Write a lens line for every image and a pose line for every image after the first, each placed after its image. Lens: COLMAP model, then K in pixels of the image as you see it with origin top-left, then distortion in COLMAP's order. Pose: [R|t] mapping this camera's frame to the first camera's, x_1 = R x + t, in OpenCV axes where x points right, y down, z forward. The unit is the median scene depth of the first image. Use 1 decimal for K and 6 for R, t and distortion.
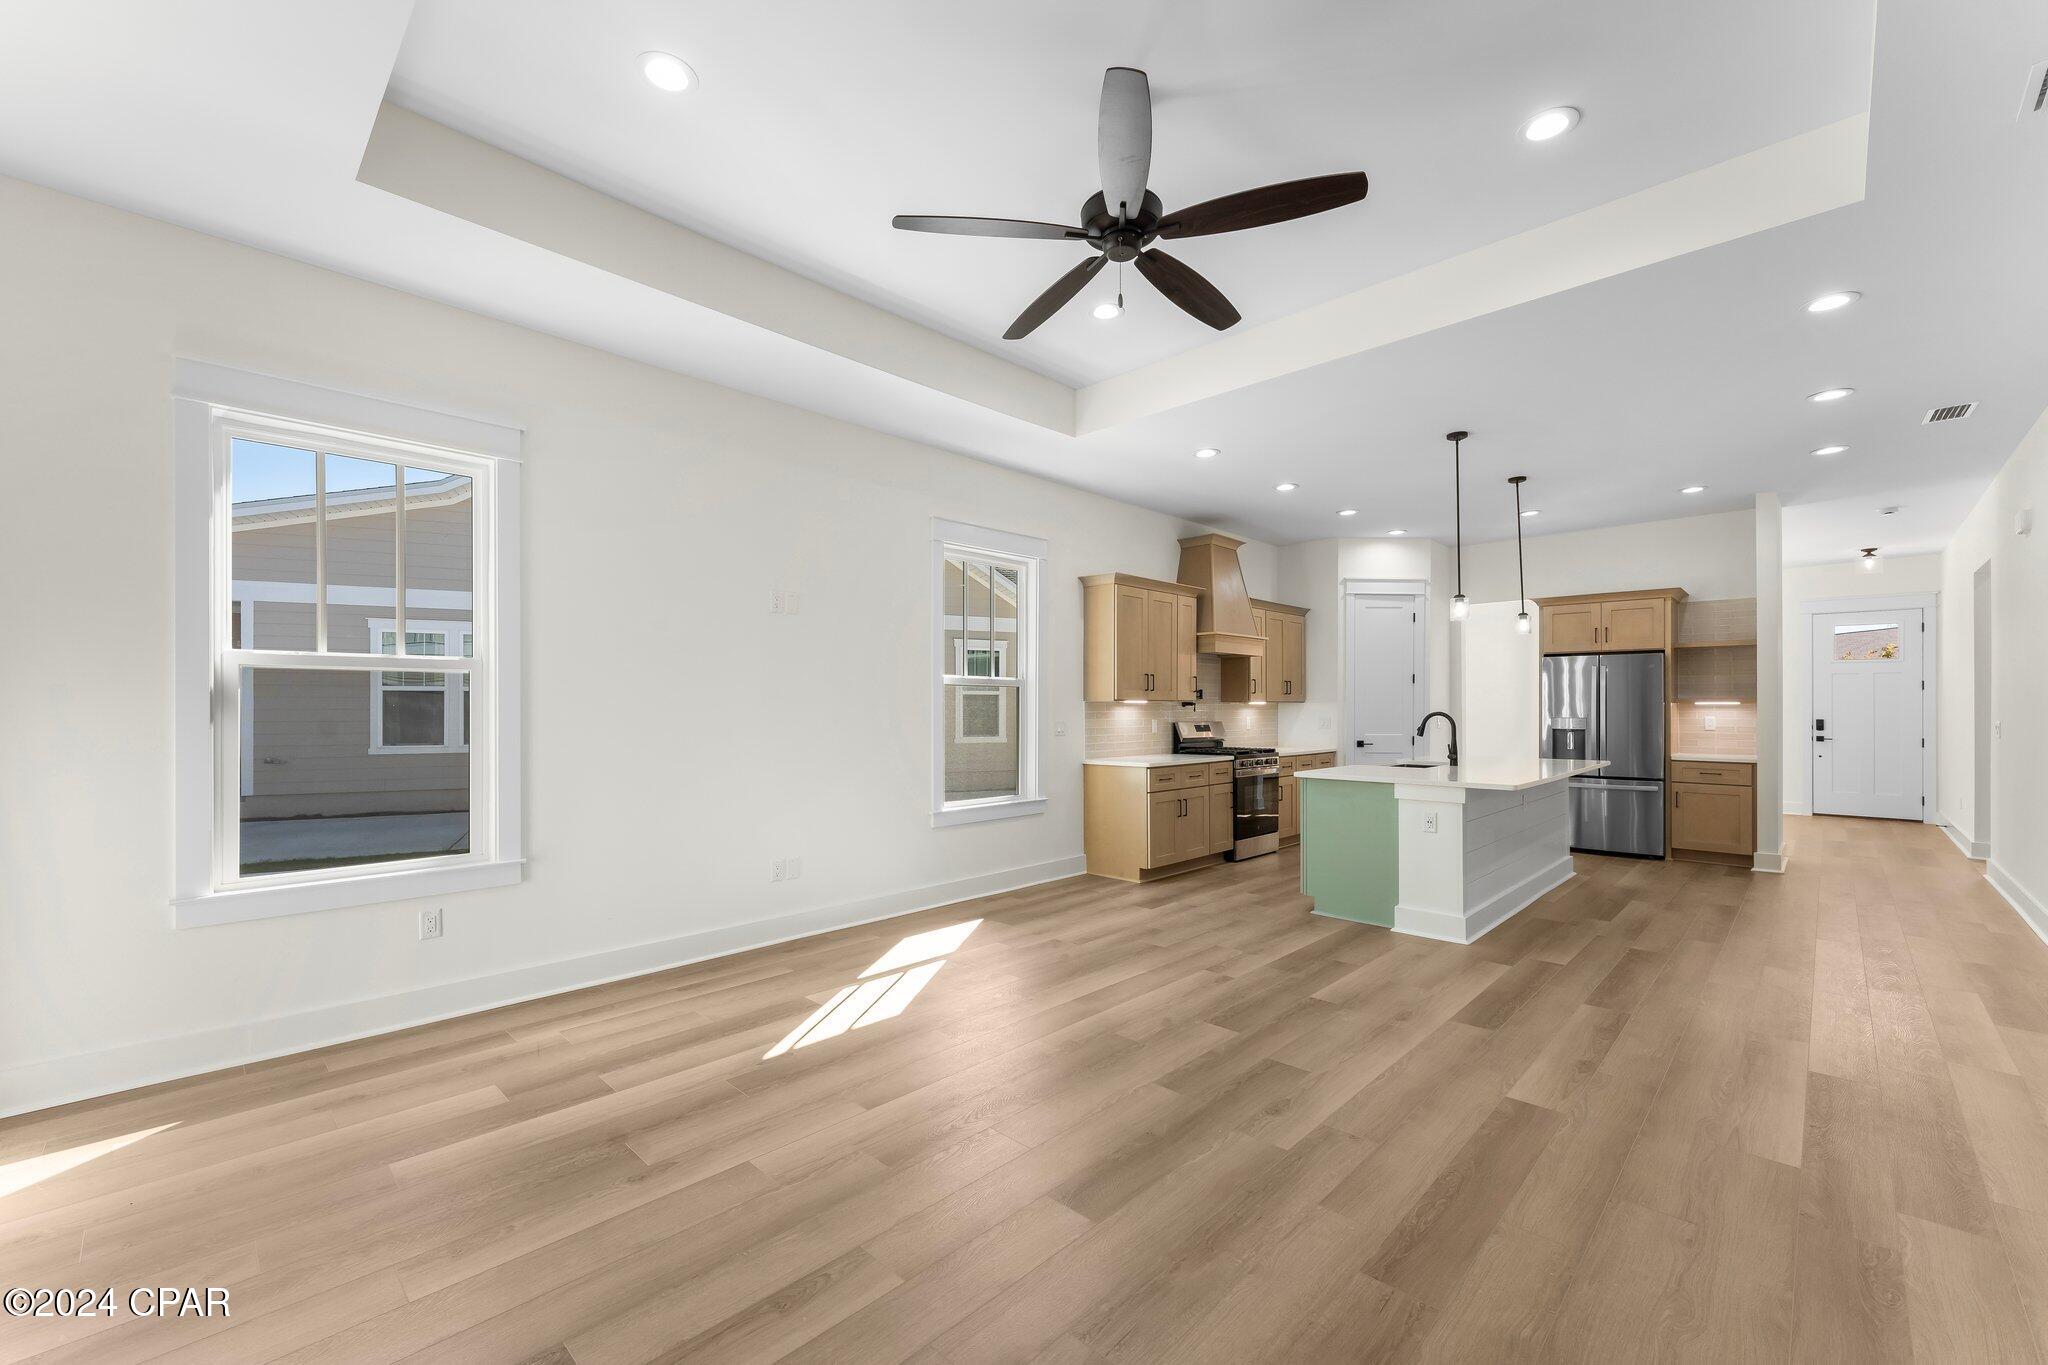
lens RADIAL K [[819.6, 0, 1027.5], [0, 819.6, 714.9], [0, 0, 1]] dist [-0.000944, 0.000751]
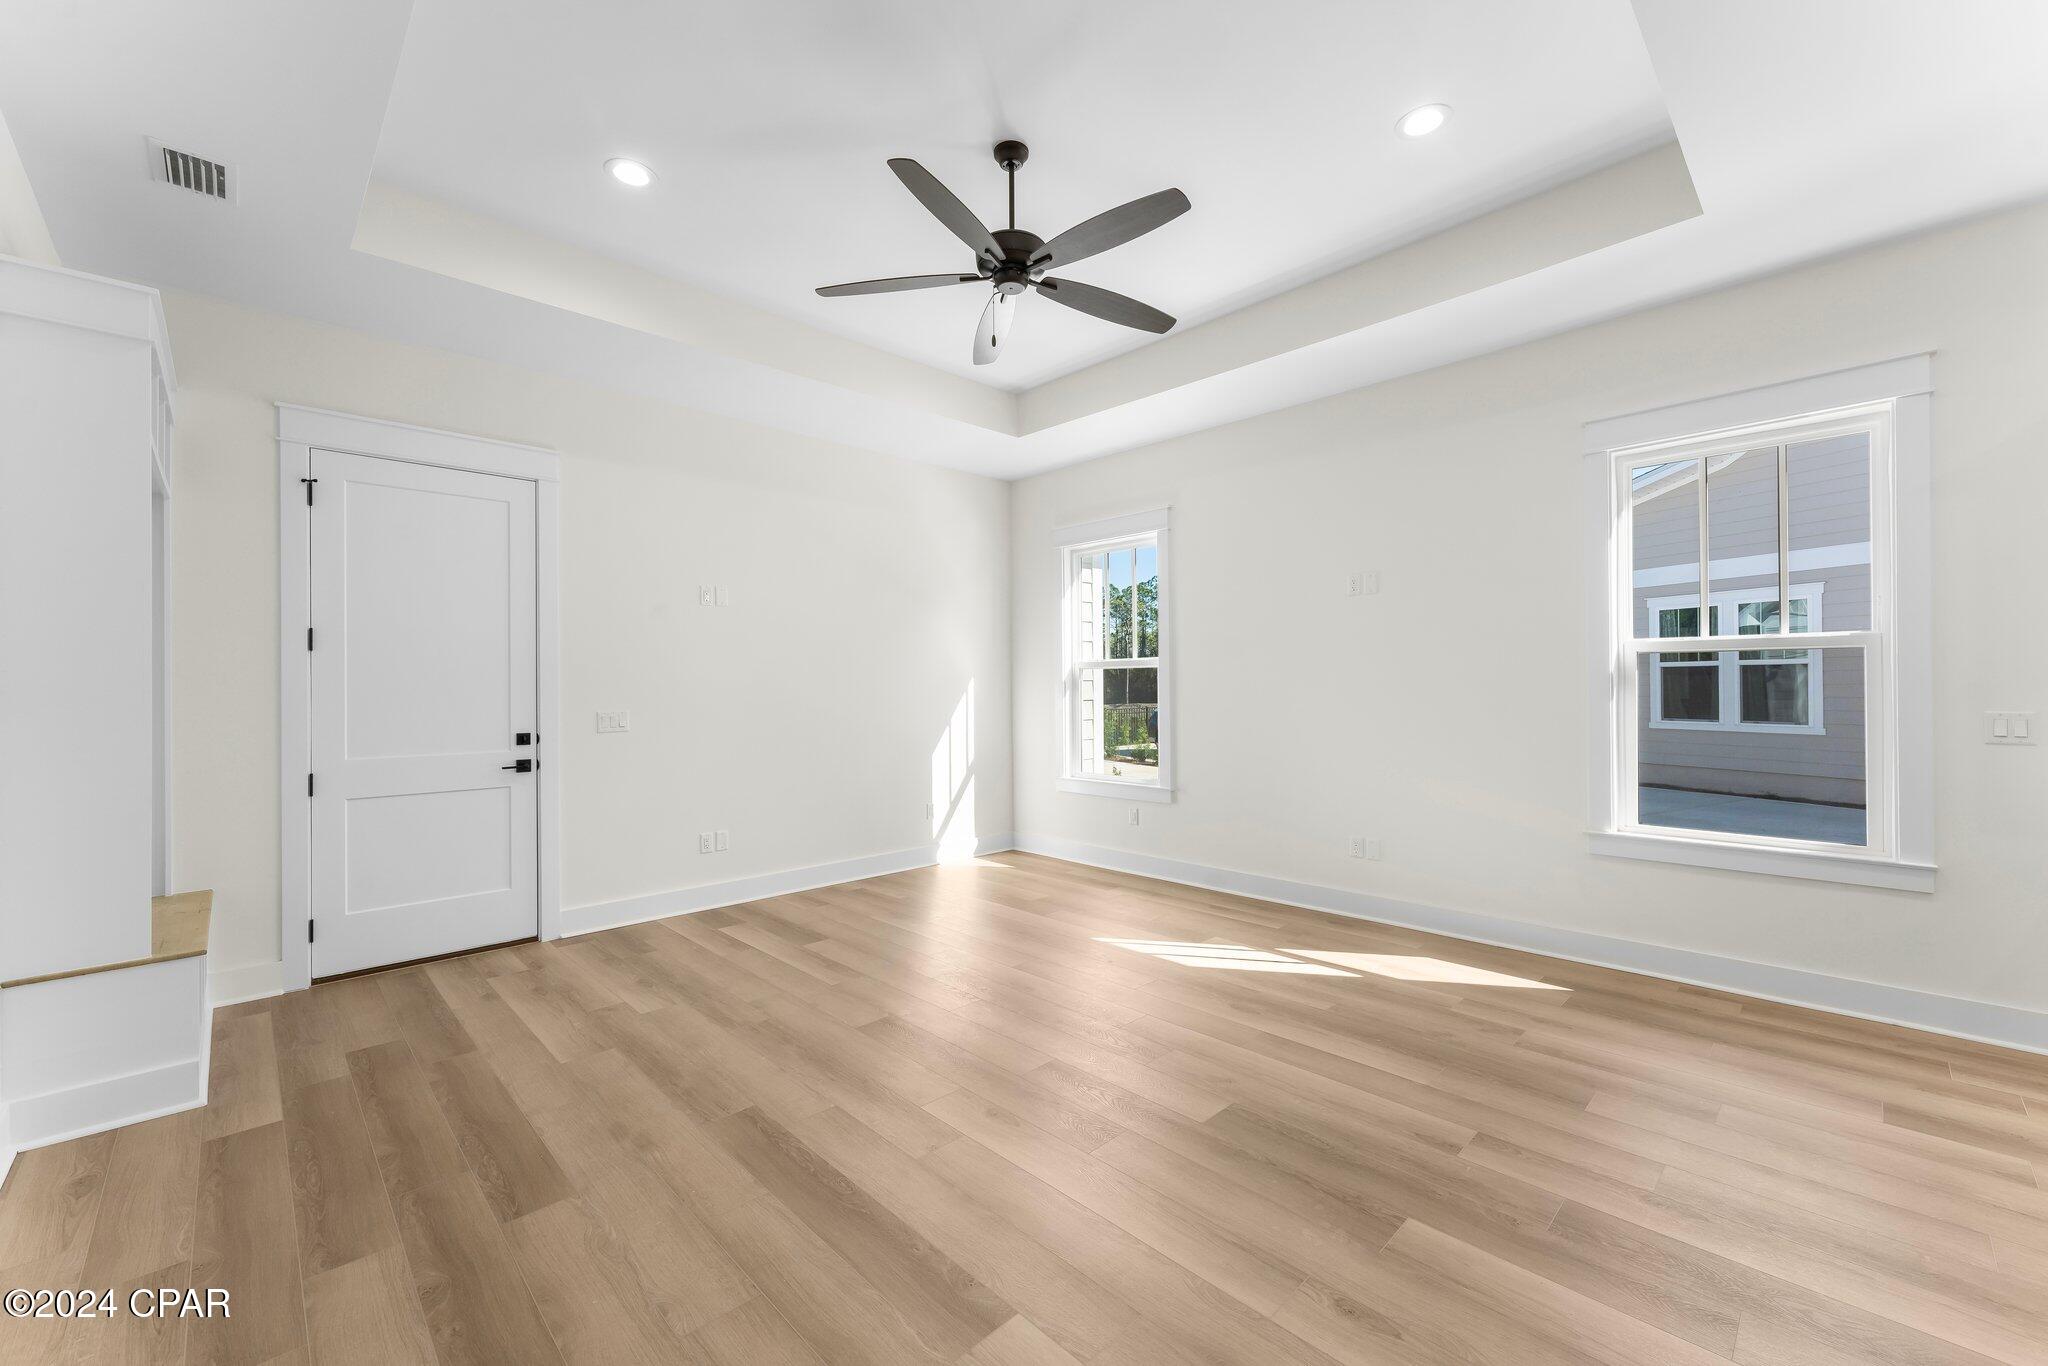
lens RADIAL K [[819.6, 0, 1020.6], [0, 819.6, 676.0], [0, 0, 1]] dist [-0.000944, 0.000751]
pose [[-0.028788, -0.012765, -0.999504, 0.518052], [-0.002458, 0.999916, -0.012700, -0.006432], [0.999583, 0.002092, -0.028817, 0.433526]]
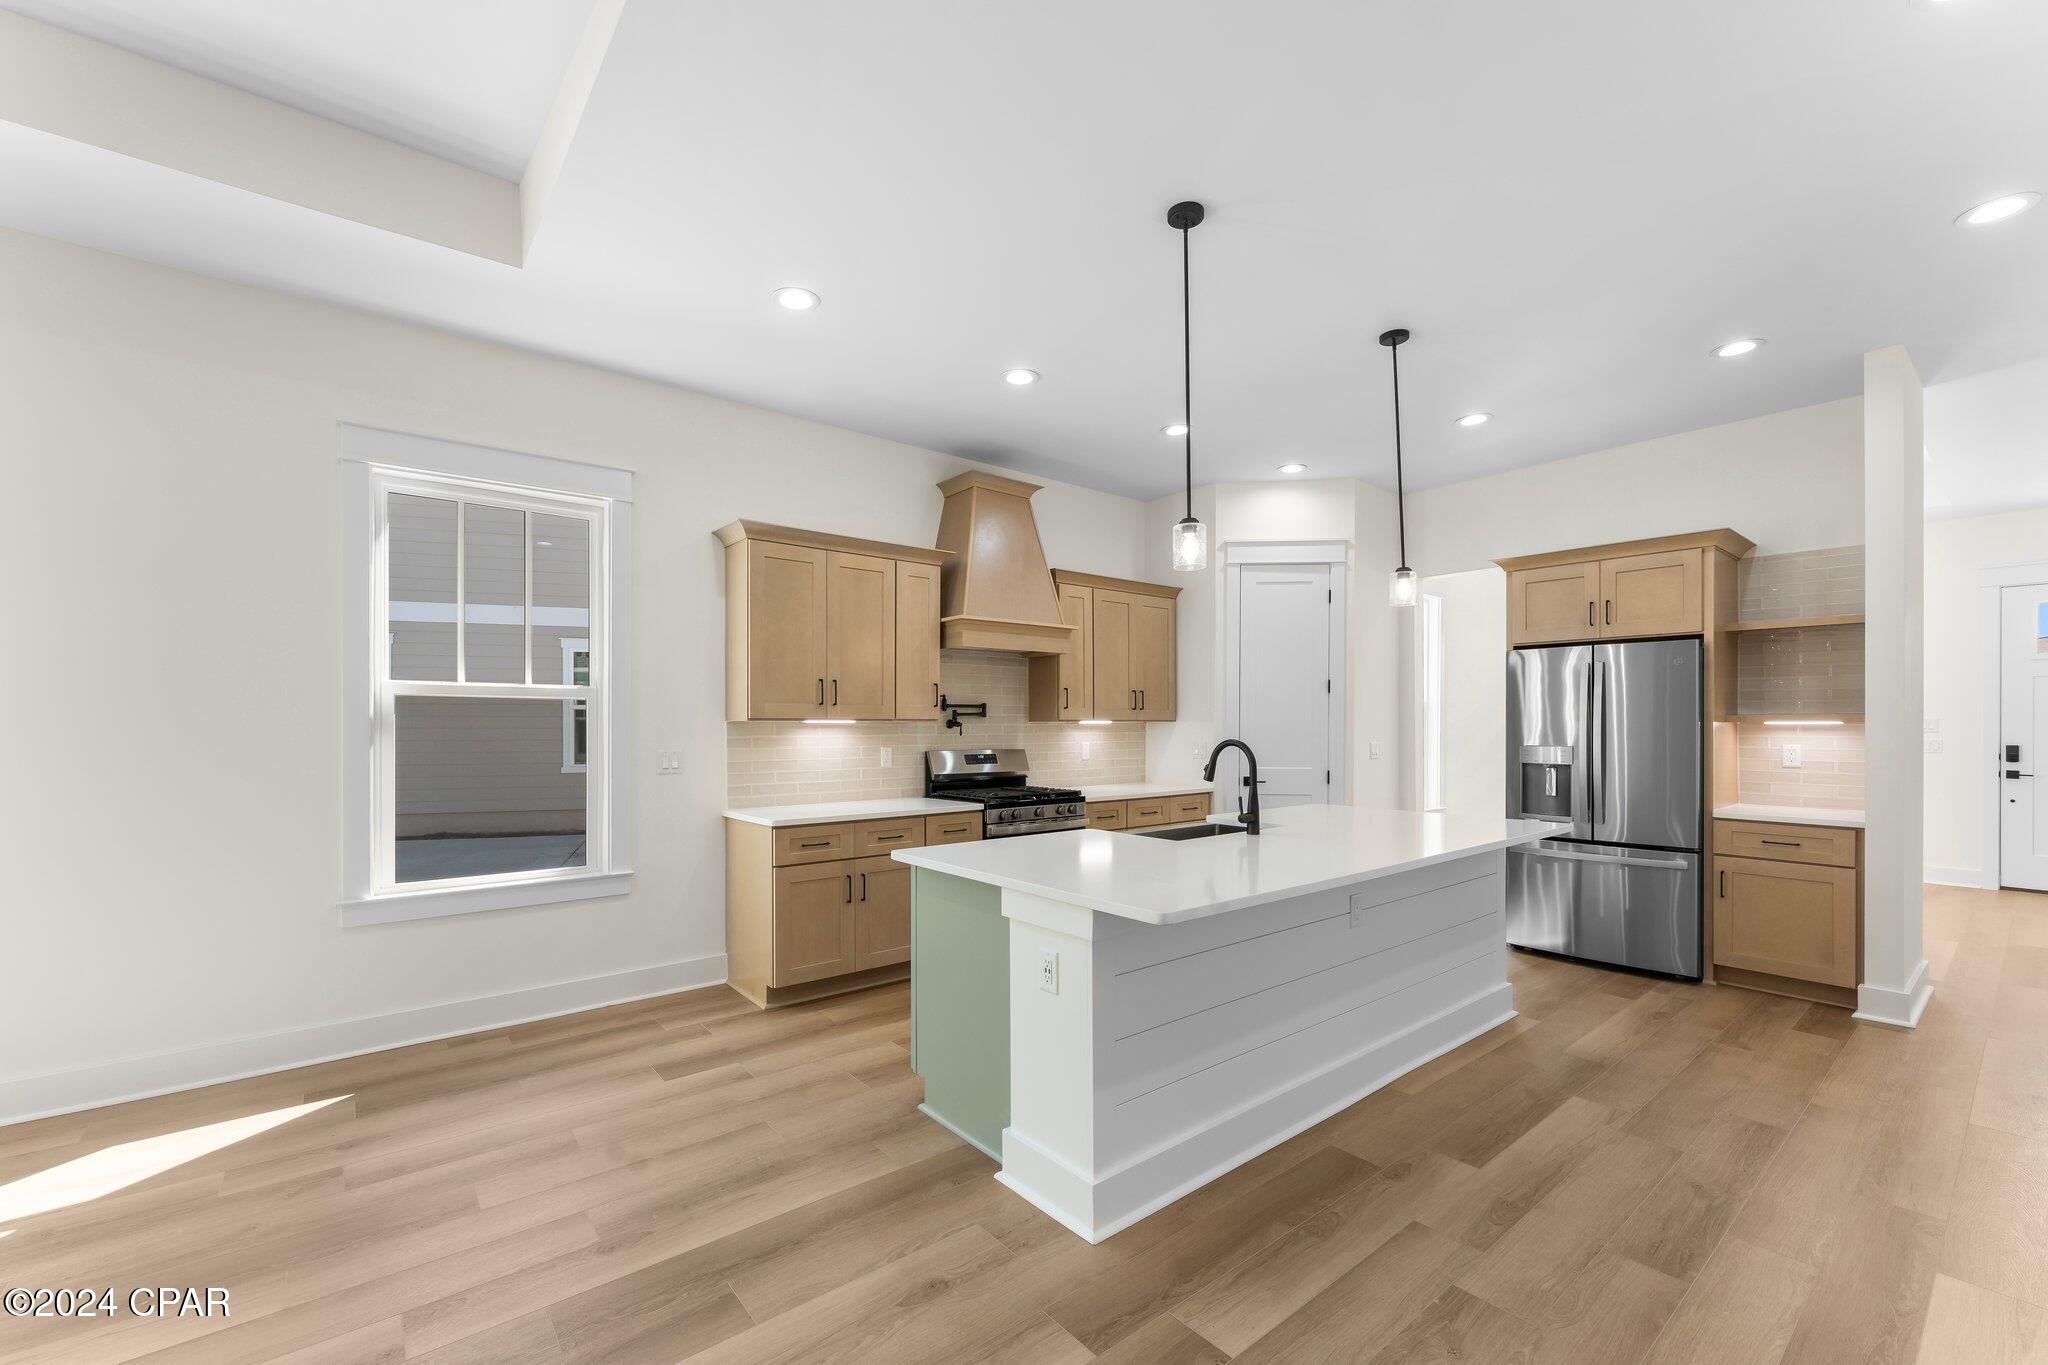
lens RADIAL K [[819.6, 0, 1033.9], [0, 819.6, 733.1], [0, 0, 1]] dist [-0.000944, 0.000751]
pose [[0.992877, 0.001556, -0.119137, 0.396115], [-0.001015, 0.999989, 0.004606, -0.010194], [0.119143, -0.004452, 0.992867, 0.376505]]
